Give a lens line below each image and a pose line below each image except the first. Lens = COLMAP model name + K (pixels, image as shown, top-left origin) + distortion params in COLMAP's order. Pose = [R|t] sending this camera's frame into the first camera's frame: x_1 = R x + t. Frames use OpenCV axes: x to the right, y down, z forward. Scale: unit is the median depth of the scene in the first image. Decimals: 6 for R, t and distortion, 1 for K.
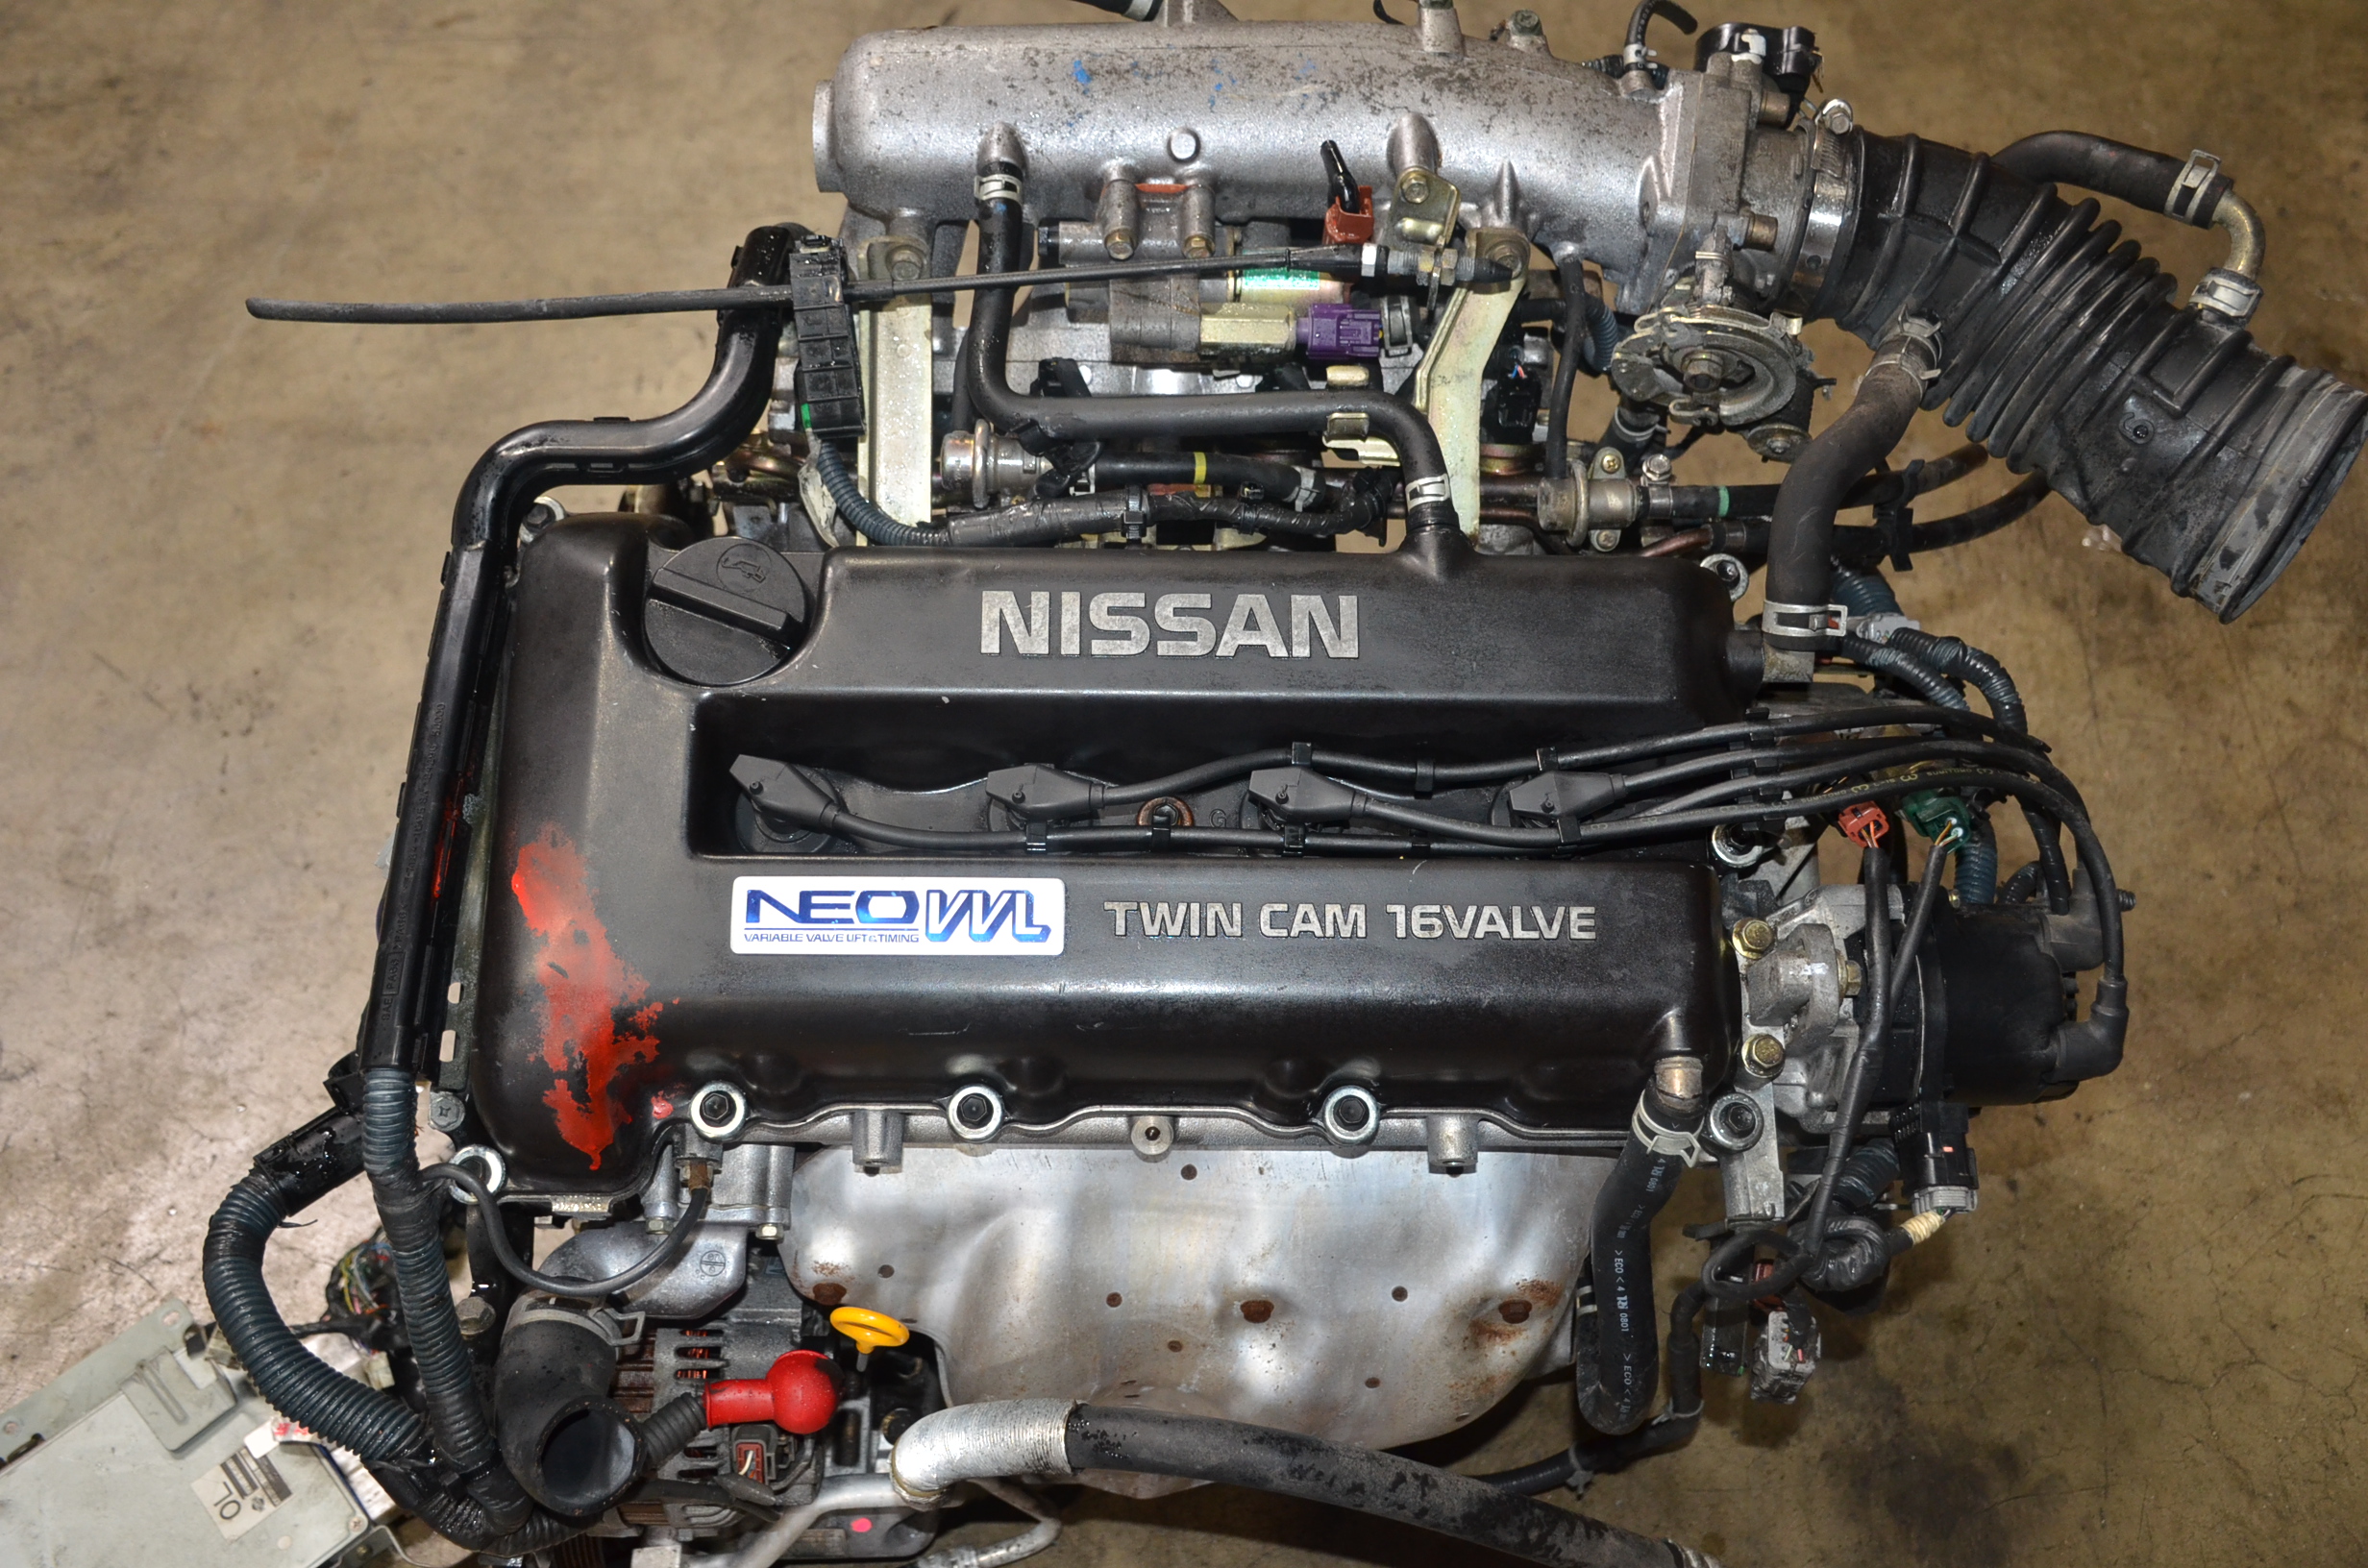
lens RADIAL K [[2335.6, 0, 1178.4], [0, 2335.6, 780.8], [0, 0, 1]] dist [-0.000352, 0.000000]
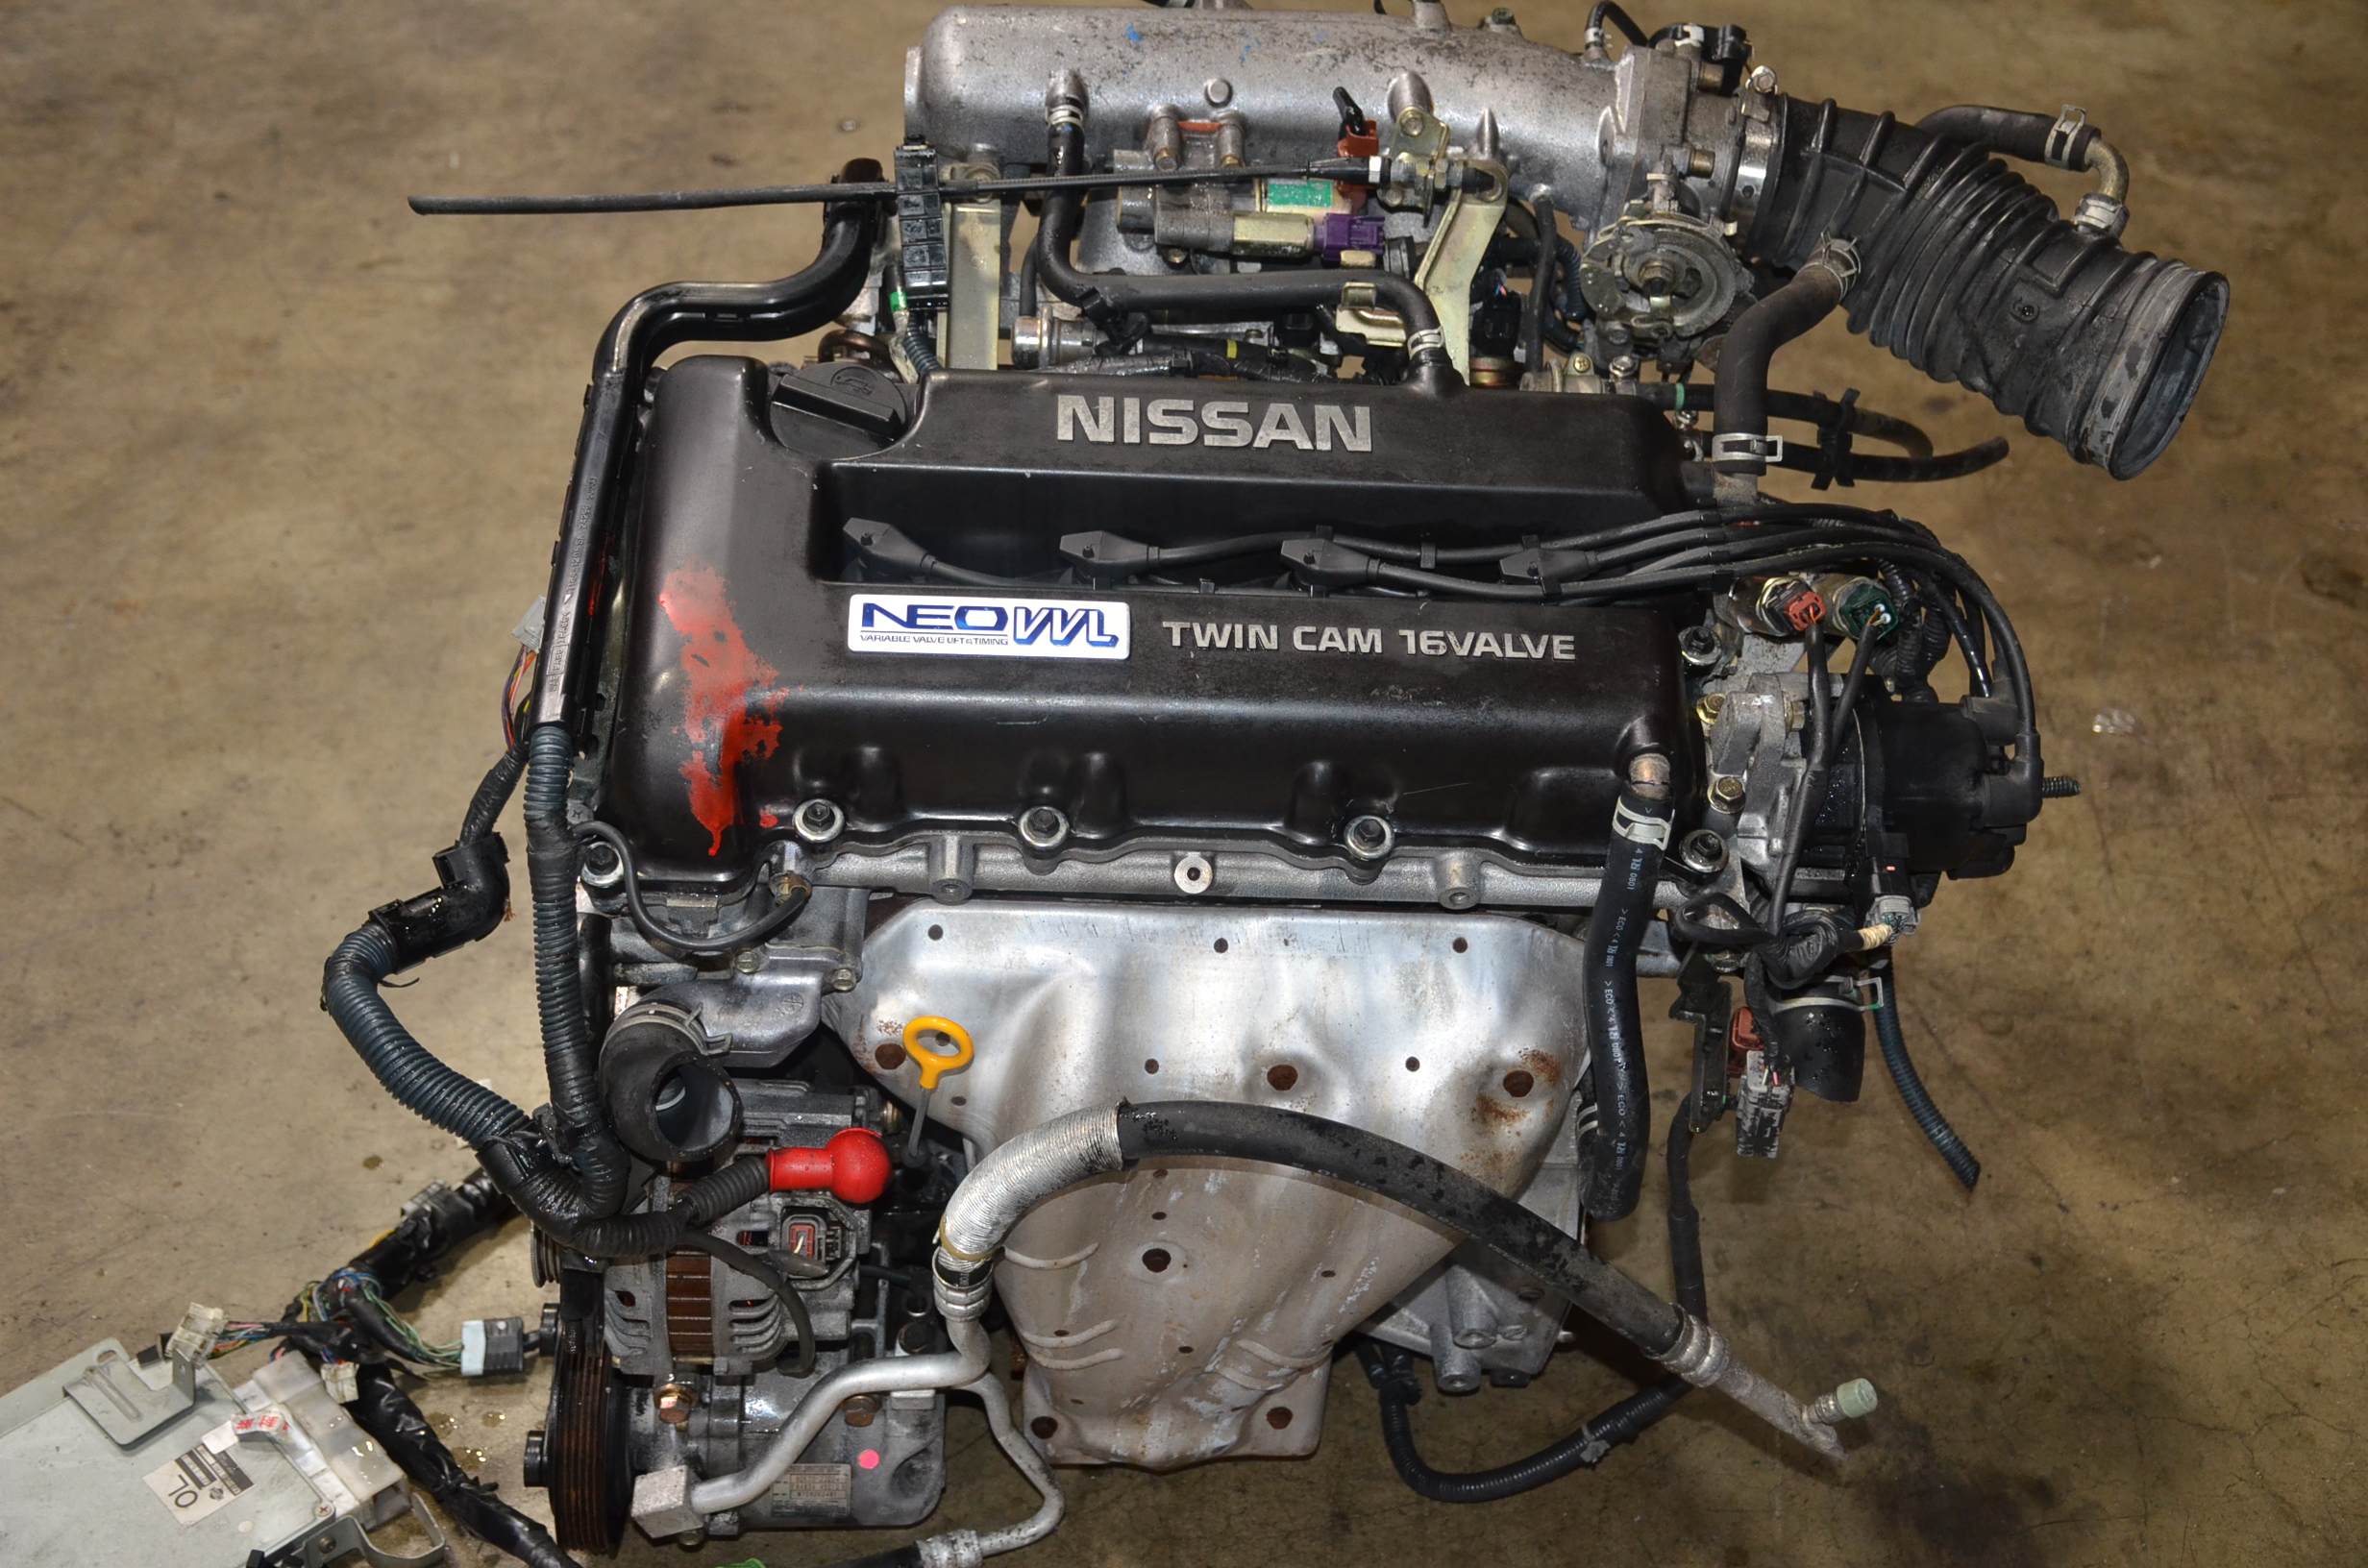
lens RADIAL K [[3206.0, 0, 1175.7], [0, 3206.0, 782.6], [0, 0, 1]] dist [0.154803, 0.000000]
pose [[0.999217, 0.013679, 0.037122, -0.075147], [-0.003150, 0.962855, -0.270002, 0.508370], [-0.039436, 0.269674, 0.962144, -0.488156]]
